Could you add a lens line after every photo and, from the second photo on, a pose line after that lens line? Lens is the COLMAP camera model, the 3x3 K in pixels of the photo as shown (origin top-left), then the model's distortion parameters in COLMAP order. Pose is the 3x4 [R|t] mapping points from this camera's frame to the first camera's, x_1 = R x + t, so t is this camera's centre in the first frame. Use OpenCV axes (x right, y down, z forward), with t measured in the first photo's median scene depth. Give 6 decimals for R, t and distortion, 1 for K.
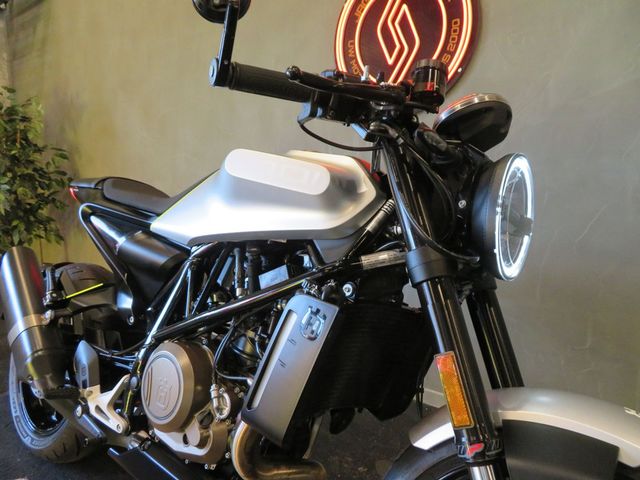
lens RADIAL K [[459.6, 0, 320.0], [0, 459.6, 240.0], [0, 0, 1]] dist [-0.003407, -0.001406]
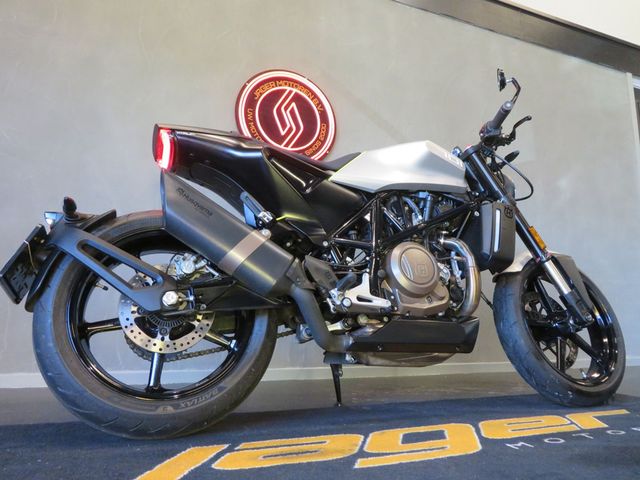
lens RADIAL K [[456.2, 0, 323.1], [0, 456.2, 239.5], [0, 0, 1]] dist [-0.003229, 0.000701]
pose [[0.484660, 0.158619, 0.860200, -1.802001], [0.114609, 0.963426, -0.242228, 0.561169], [-0.867162, 0.215985, 0.448755, 0.561242]]
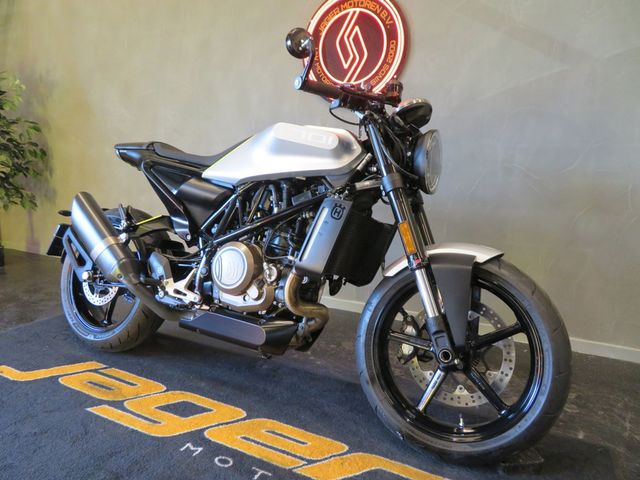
lens RADIAL K [[463.7, 0, 325.7], [0, 463.7, 239.5], [0, 0, 1]] dist [0.001006, -0.003211]
pose [[0.982525, -0.008130, 0.185951, -0.311716], [0.003677, 0.999699, 0.024276, 0.179458], [-0.186092, -0.023168, 0.982259, -0.678380]]
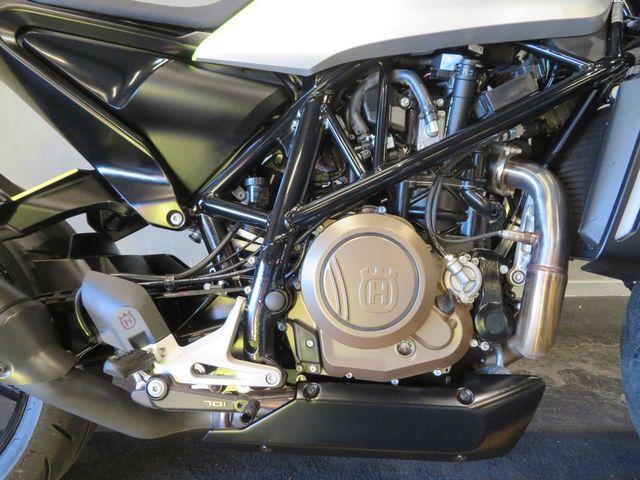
lens RADIAL K [[463.7, 0, 325.7], [0, 463.7, 239.5], [0, 0, 1]] dist [0.001006, -0.003211]
pose [[0.793096, -0.165801, 0.586096, -0.745853], [0.098375, 0.984473, 0.145379, 0.161505], [-0.601100, -0.057642, 0.797093, 0.521212]]
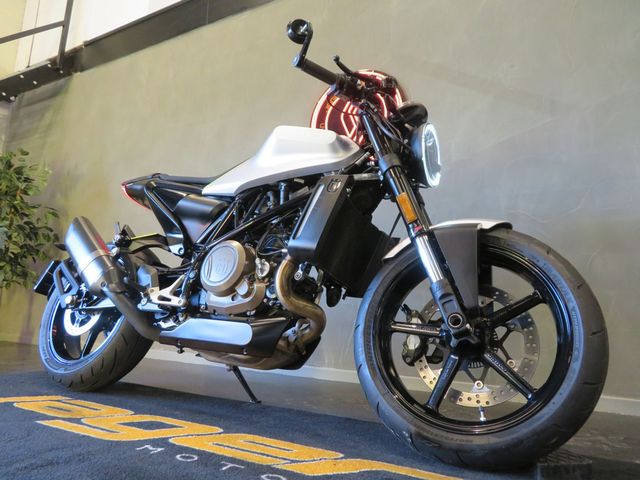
lens RADIAL K [[463.7, 0, 325.7], [0, 463.7, 239.5], [0, 0, 1]] dist [0.001006, -0.003211]
pose [[0.986613, 0.061640, 0.150982, -0.232568], [-0.013304, 0.953153, -0.302196, 0.695497], [-0.162536, 0.296142, 0.941213, -0.532875]]
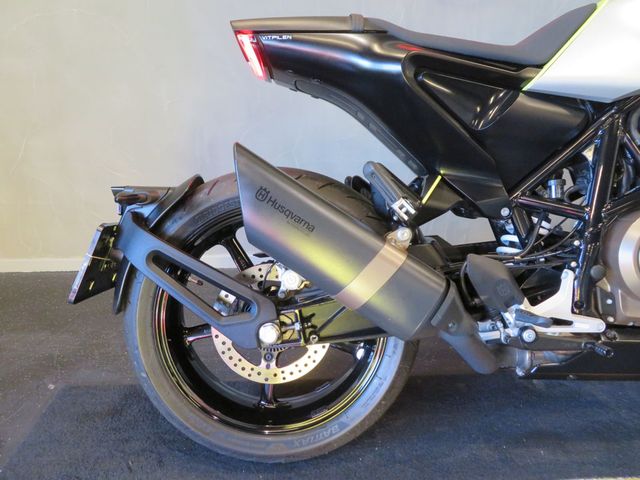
lens RADIAL K [[459.6, 0, 320.0], [0, 459.6, 240.0], [0, 0, 1]] dist [-0.003407, -0.001406]
pose [[0.754444, -0.225651, 0.616357, -1.380648], [0.102004, 0.967946, 0.229512, 0.013493], [-0.648390, -0.110283, 0.753278, 0.763038]]
